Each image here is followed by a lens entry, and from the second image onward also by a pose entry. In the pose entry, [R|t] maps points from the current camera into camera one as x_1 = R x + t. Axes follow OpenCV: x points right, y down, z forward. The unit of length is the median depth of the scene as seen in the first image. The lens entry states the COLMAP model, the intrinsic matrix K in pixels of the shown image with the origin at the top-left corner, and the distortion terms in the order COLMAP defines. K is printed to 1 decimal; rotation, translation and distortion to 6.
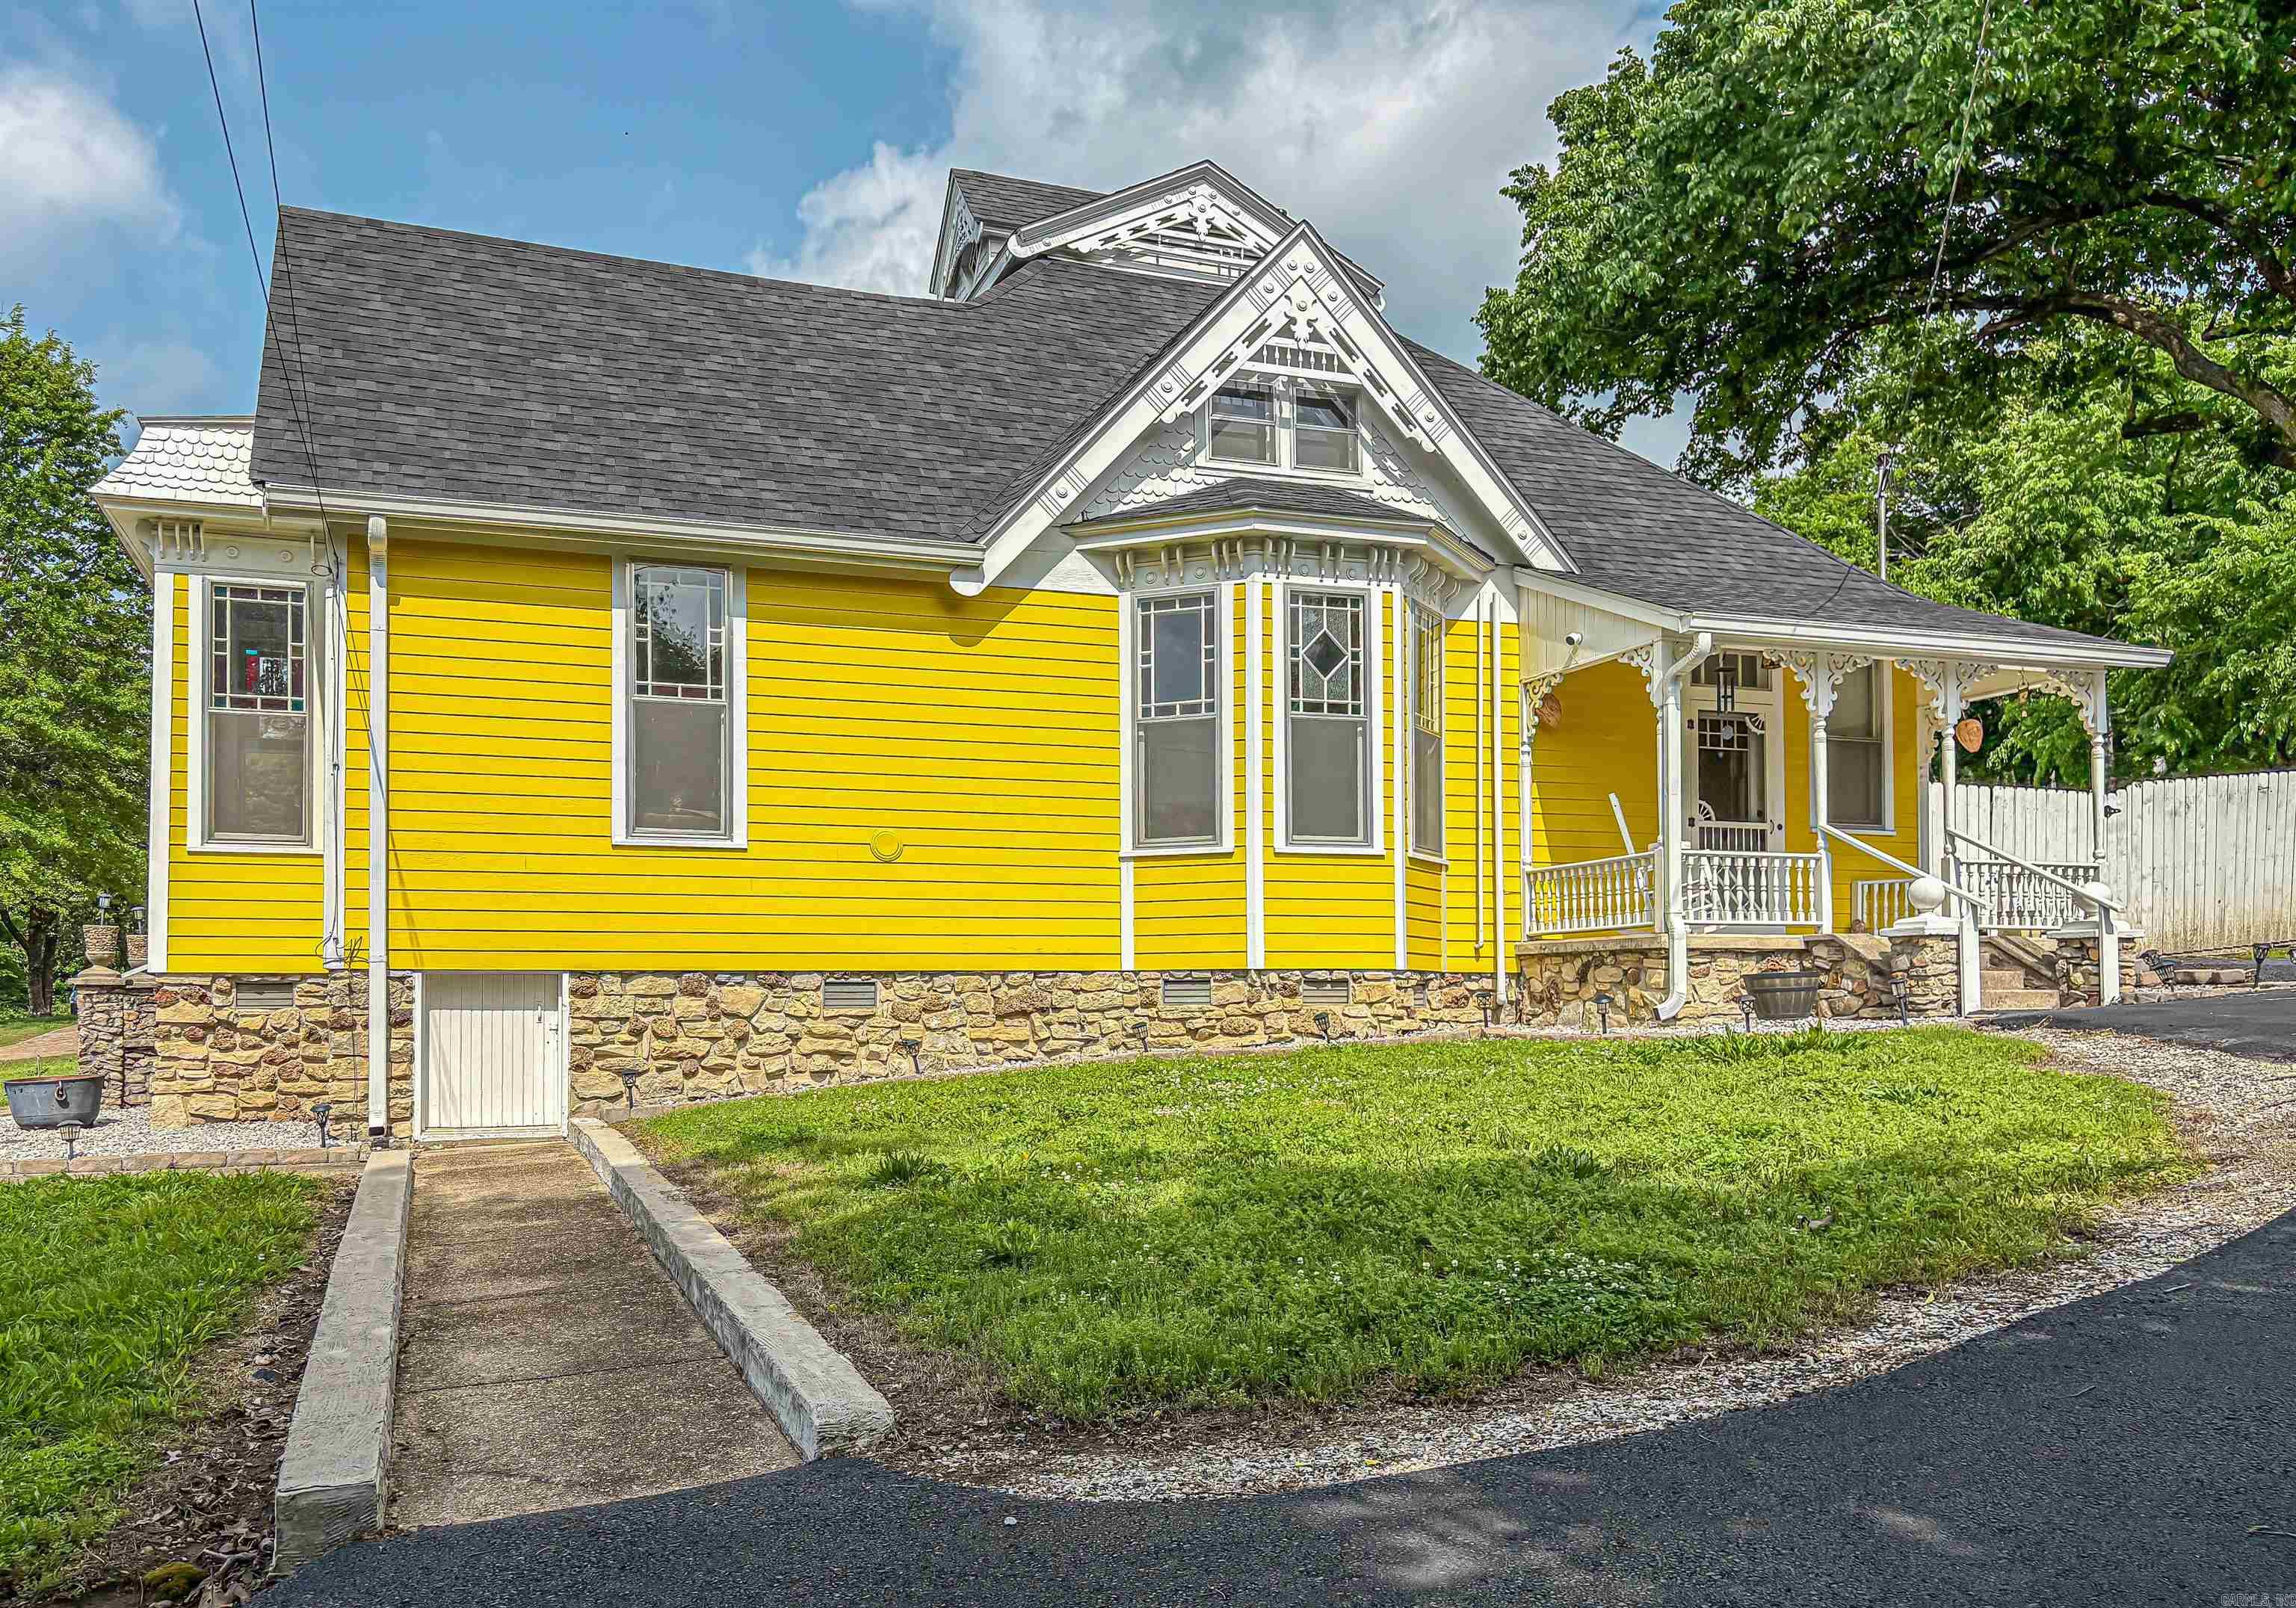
lens RADIAL K [[1764.6, 0, 1065.9], [0, 1764.6, 971.1], [0, 0, 1]] dist [0.051729, -0.050232]
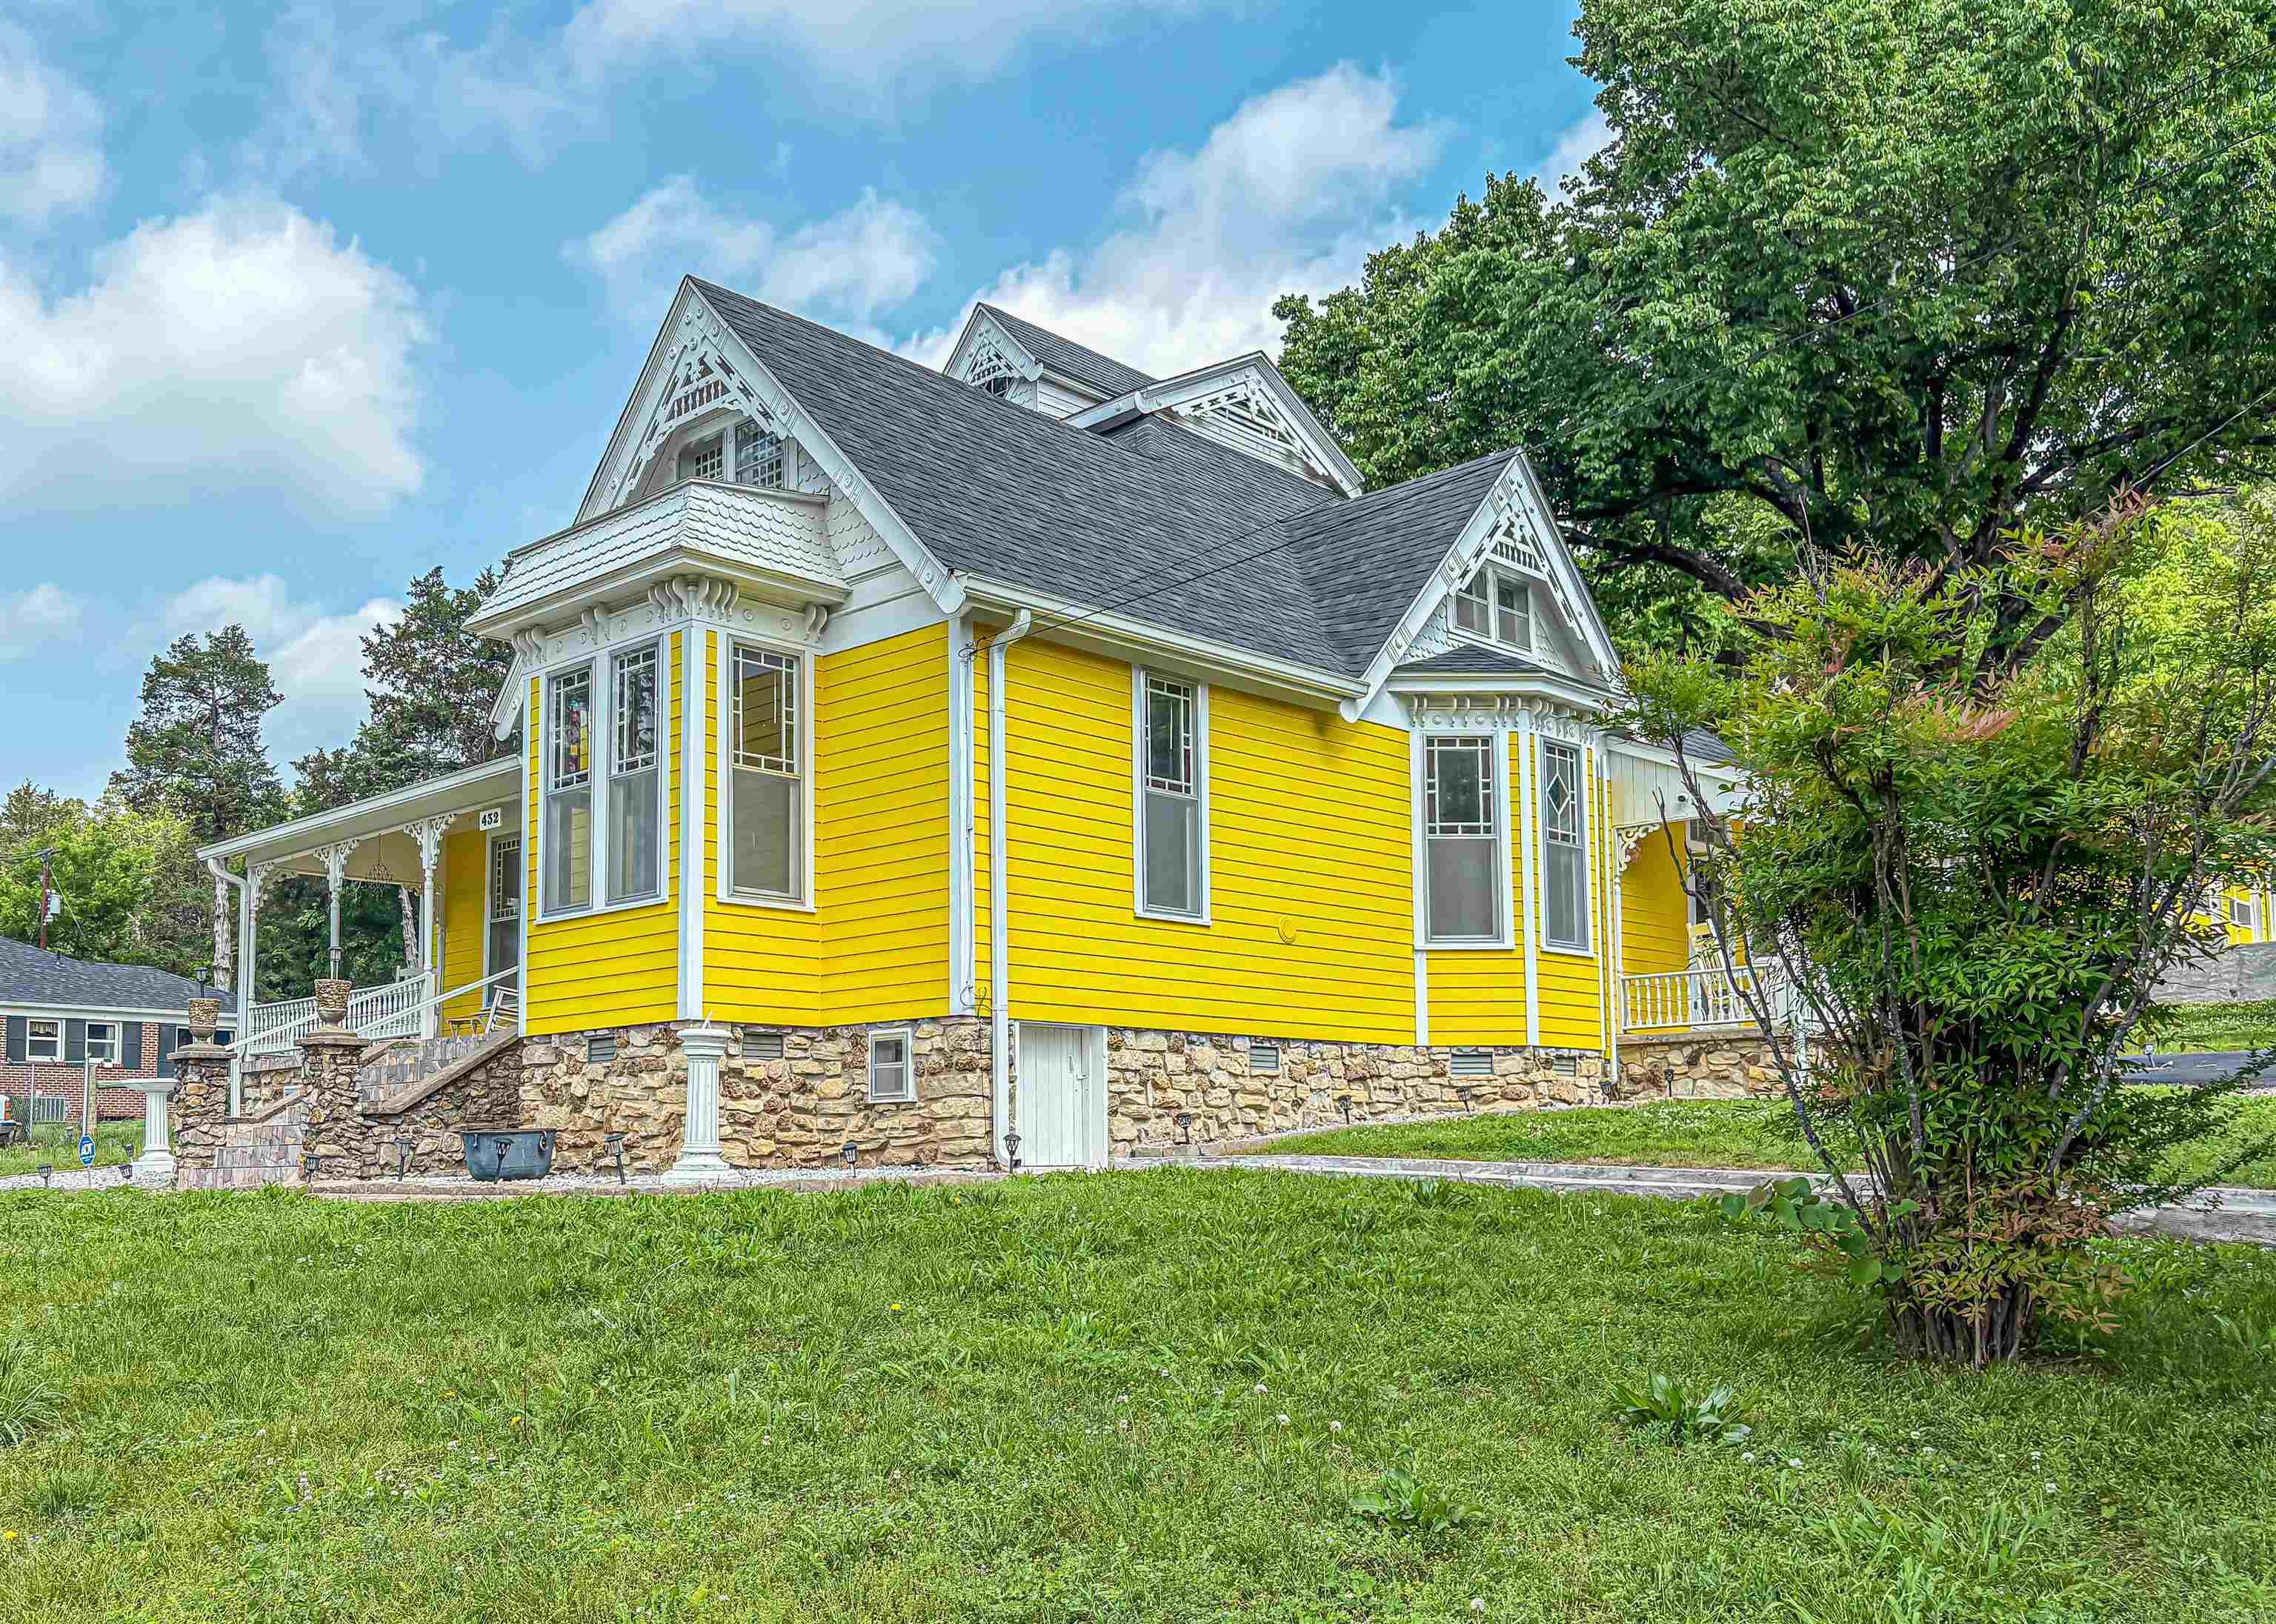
lens RADIAL K [[2044.3, 0, 1034.9], [0, 2044.3, 1028.0], [0, 0, 1]] dist [0.005608, -0.016186]
pose [[0.902499, 0.028653, 0.429737, -0.798968], [-0.004476, 0.998355, -0.057166, 0.068420], [-0.430668, 0.049669, 0.901143, -0.125539]]
